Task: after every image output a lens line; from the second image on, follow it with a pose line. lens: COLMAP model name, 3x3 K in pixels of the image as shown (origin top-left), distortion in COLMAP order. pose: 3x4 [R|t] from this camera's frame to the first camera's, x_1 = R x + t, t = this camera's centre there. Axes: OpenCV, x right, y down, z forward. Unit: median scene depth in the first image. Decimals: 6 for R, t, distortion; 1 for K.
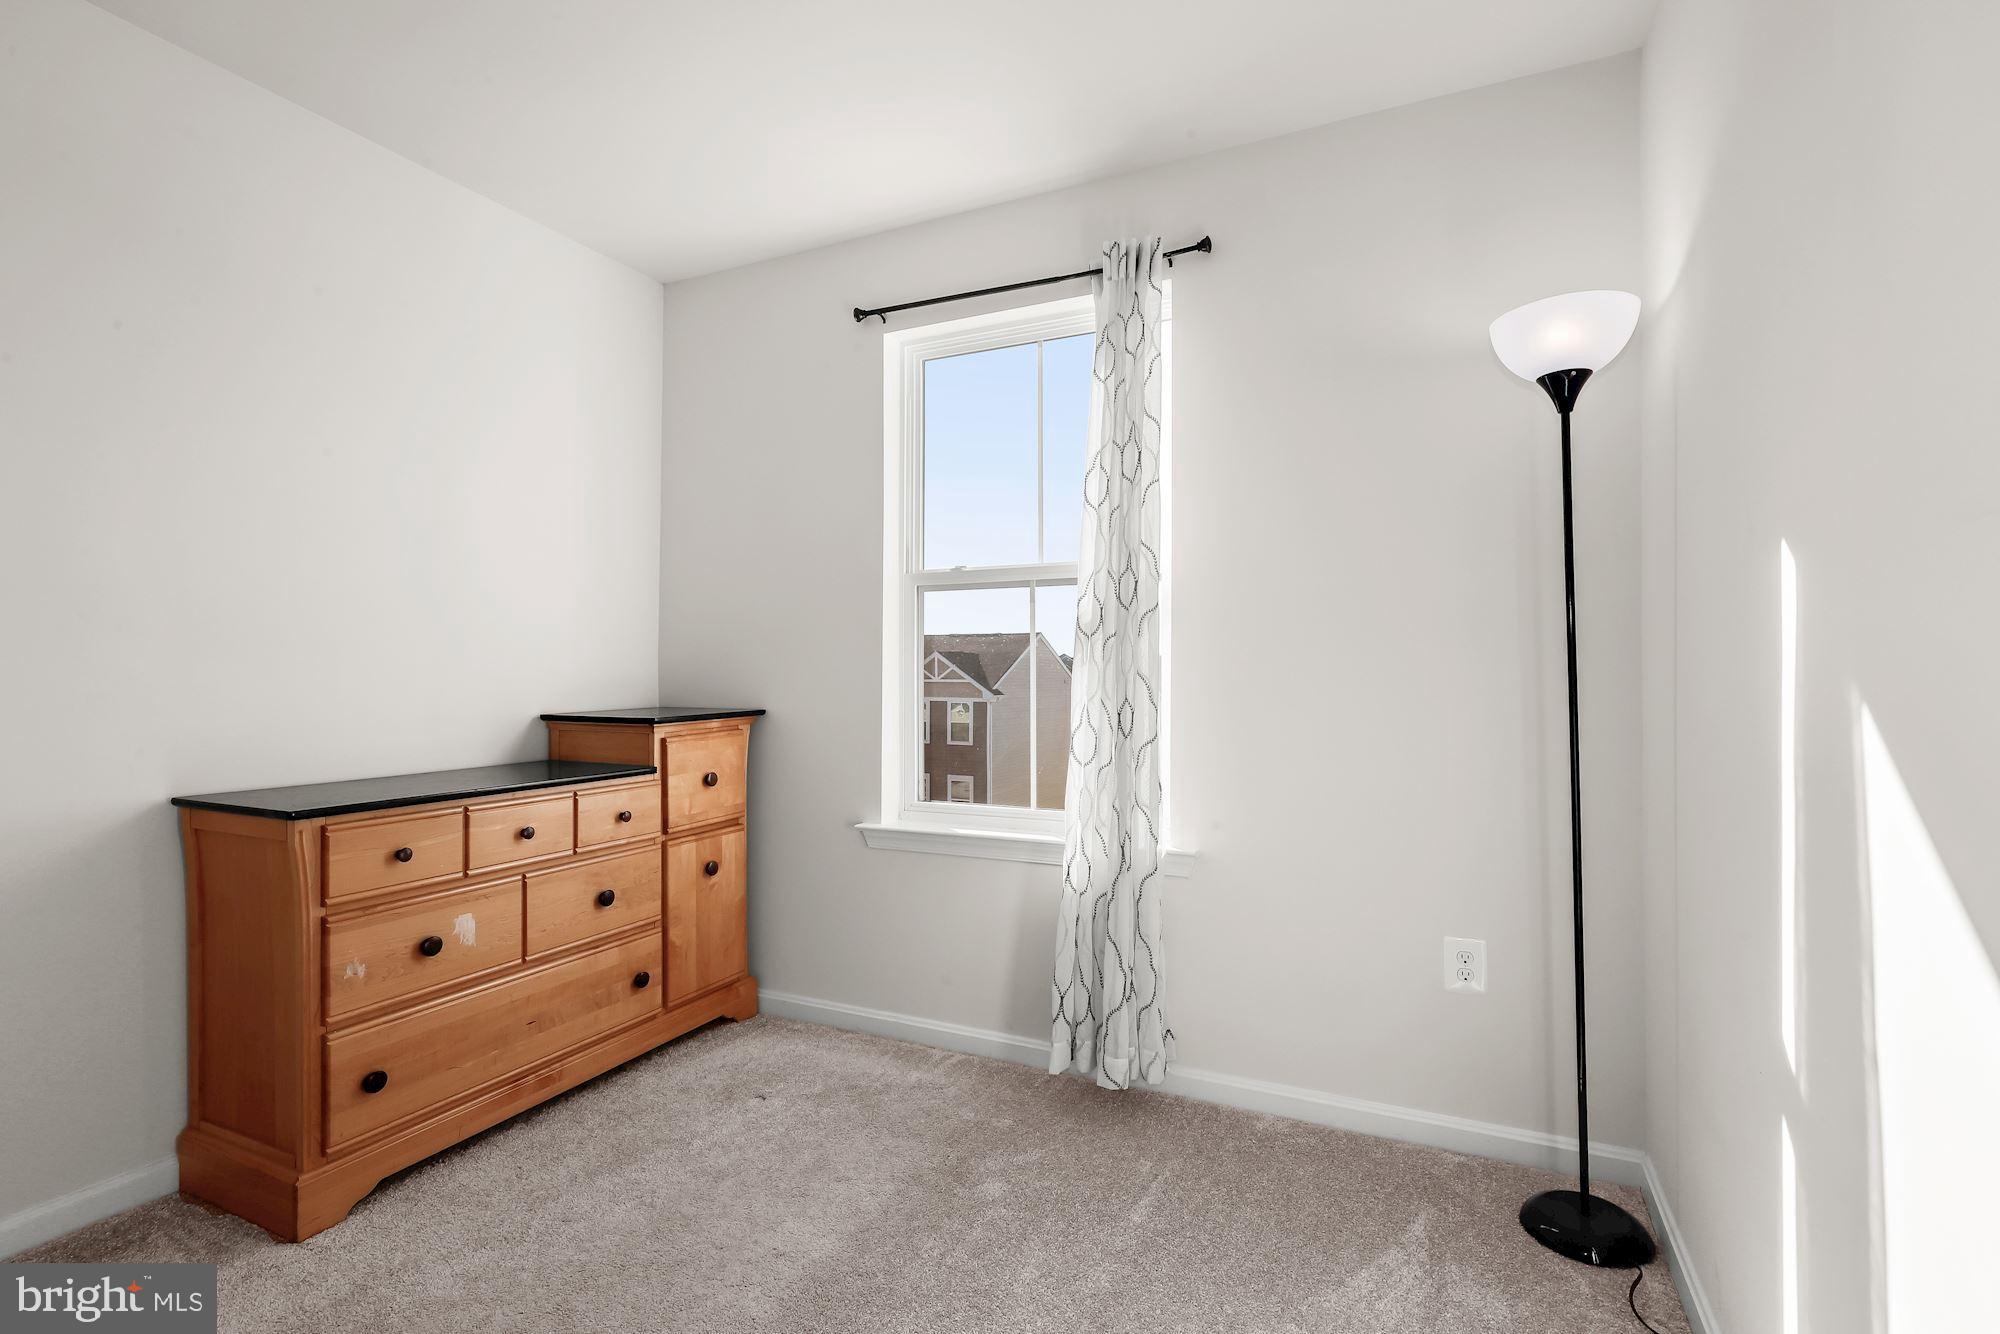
lens RADIAL K [[930.6, 0, 1008.2], [0, 930.6, 661.2], [0, 0, 1]] dist [0.003443, 0.000063]
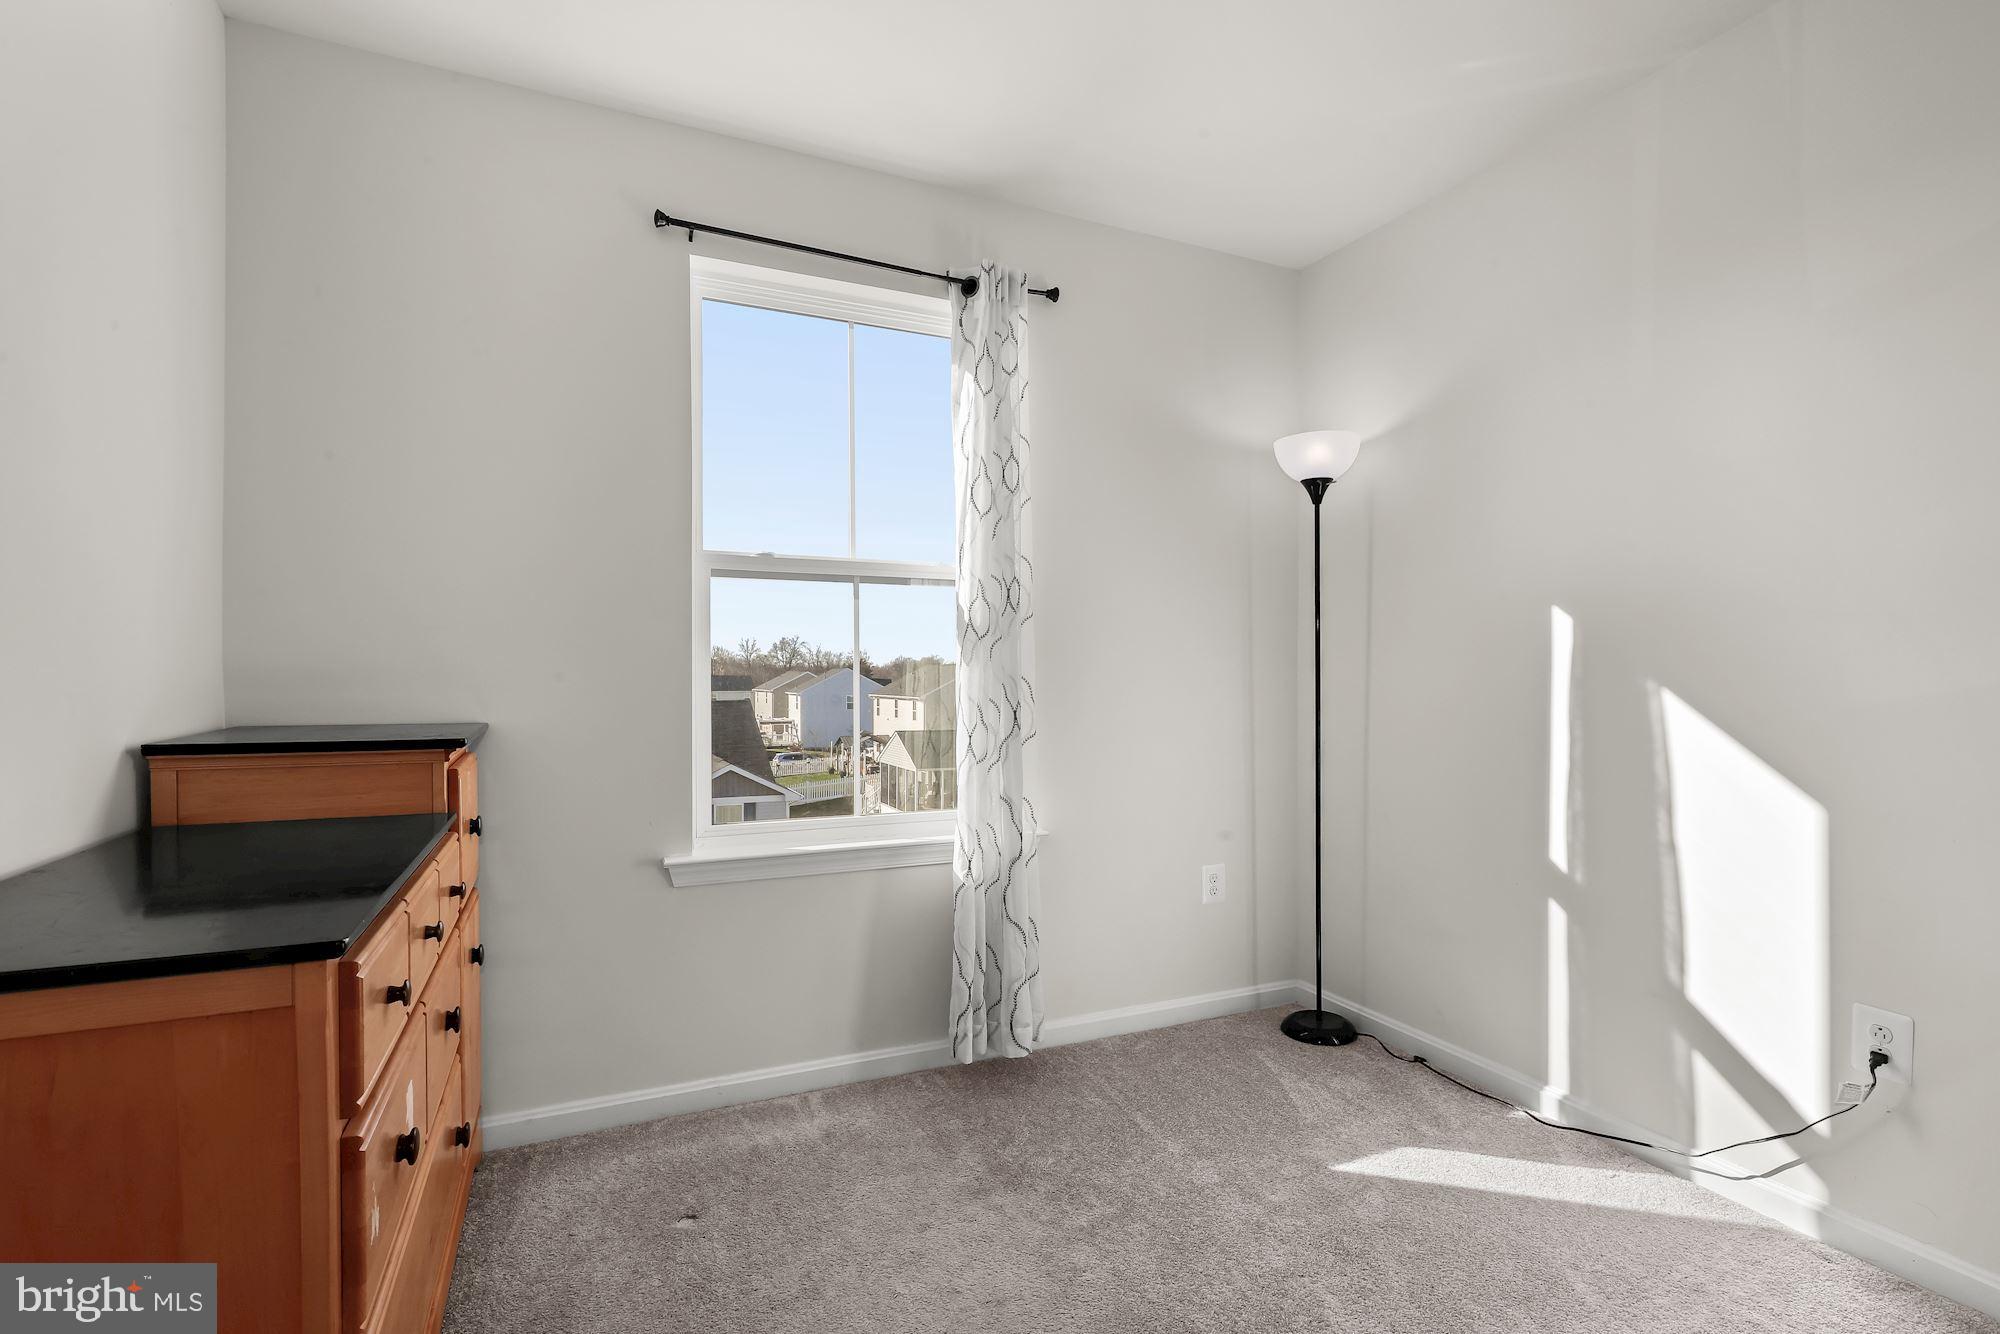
lens RADIAL K [[930.6, 0, 1013.9], [0, 930.6, 686.6], [0, 0, 1]] dist [0.003443, 0.000063]
pose [[0.641997, -0.005228, 0.766689, -0.674929], [-0.013035, 0.999758, 0.017733, 0.008206], [-0.766596, -0.021378, 0.641774, 0.297929]]
